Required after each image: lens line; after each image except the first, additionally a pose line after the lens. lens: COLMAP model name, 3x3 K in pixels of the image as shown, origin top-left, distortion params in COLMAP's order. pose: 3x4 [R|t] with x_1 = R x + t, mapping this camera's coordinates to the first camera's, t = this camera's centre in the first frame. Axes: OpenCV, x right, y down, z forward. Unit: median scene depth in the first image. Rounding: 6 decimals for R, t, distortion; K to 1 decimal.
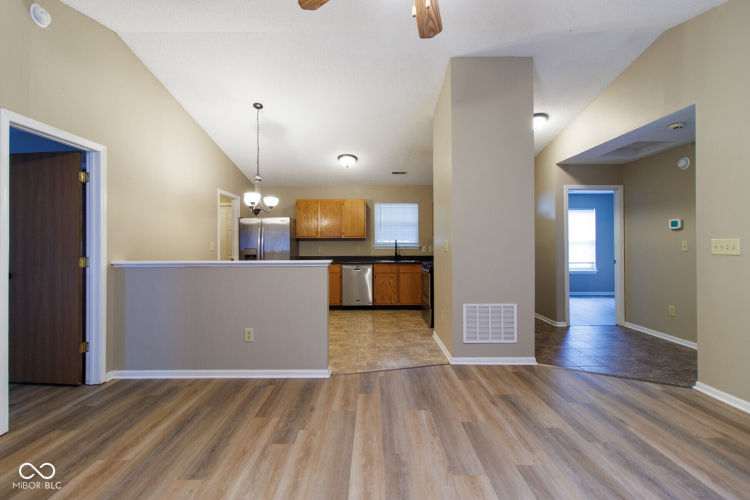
lens RADIAL K [[350.0, 0, 369.6], [0, 350.0, 246.4], [0, 0, 1]] dist [-0.004193, 0.001882]
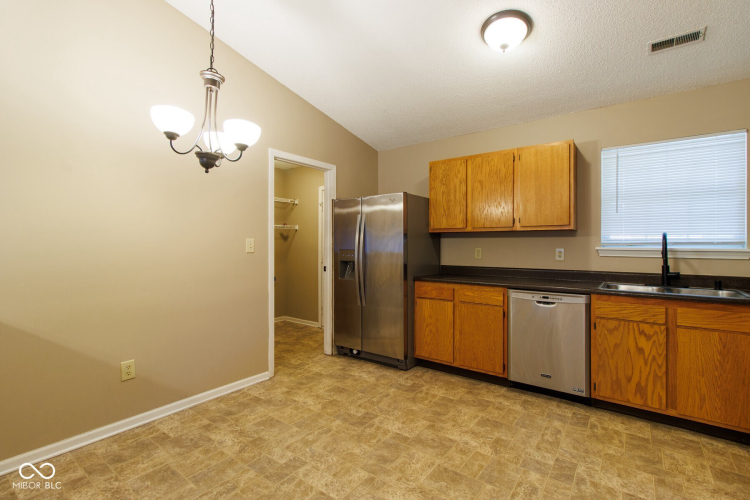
lens RADIAL K [[350.0, 0, 370.2], [0, 350.0, 247.3], [0, 0, 1]] dist [-0.004193, 0.001882]
pose [[0.798333, 0.009138, -0.602148, 0.101939], [-0.009110, 0.999954, 0.003098, -0.002751], [0.602148, 0.003013, 0.798379, 1.060858]]
